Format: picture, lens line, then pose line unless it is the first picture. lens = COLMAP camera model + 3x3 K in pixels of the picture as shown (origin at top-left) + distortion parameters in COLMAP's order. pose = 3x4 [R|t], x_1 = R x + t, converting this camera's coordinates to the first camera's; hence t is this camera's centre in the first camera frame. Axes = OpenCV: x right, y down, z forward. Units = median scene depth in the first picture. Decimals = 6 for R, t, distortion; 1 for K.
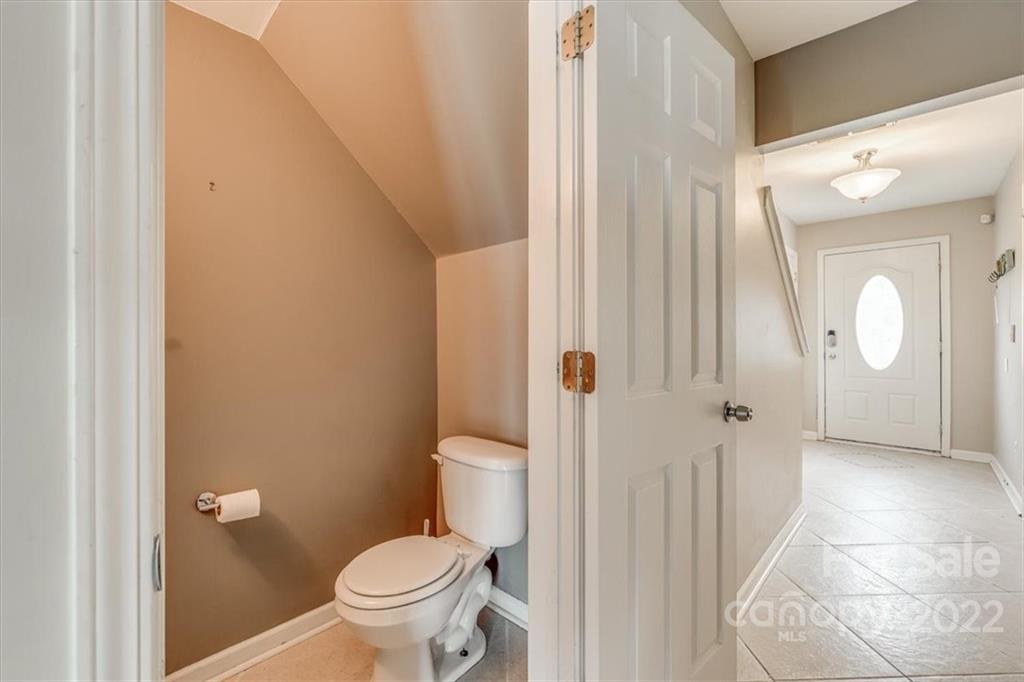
lens RADIAL K [[430.4, 0, 513.9], [0, 430.4, 336.8], [0, 0, 1]] dist [-0.003360, -0.001092]
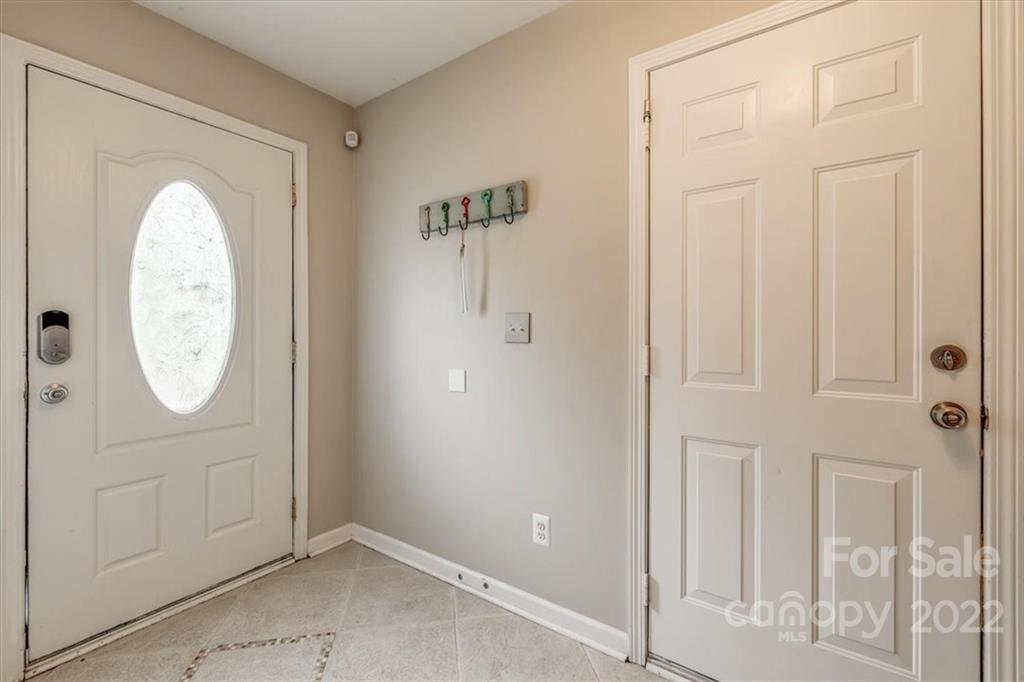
lens RADIAL K [[430.4, 0, 510.4], [0, 430.4, 335.9], [0, 0, 1]] dist [-0.003360, -0.001092]
pose [[-0.145510, 0.000234, 0.989357, 0.235507], [-0.001777, 0.999998, -0.000498, 0.001467], [-0.989355, -0.001831, -0.145510, 0.436667]]
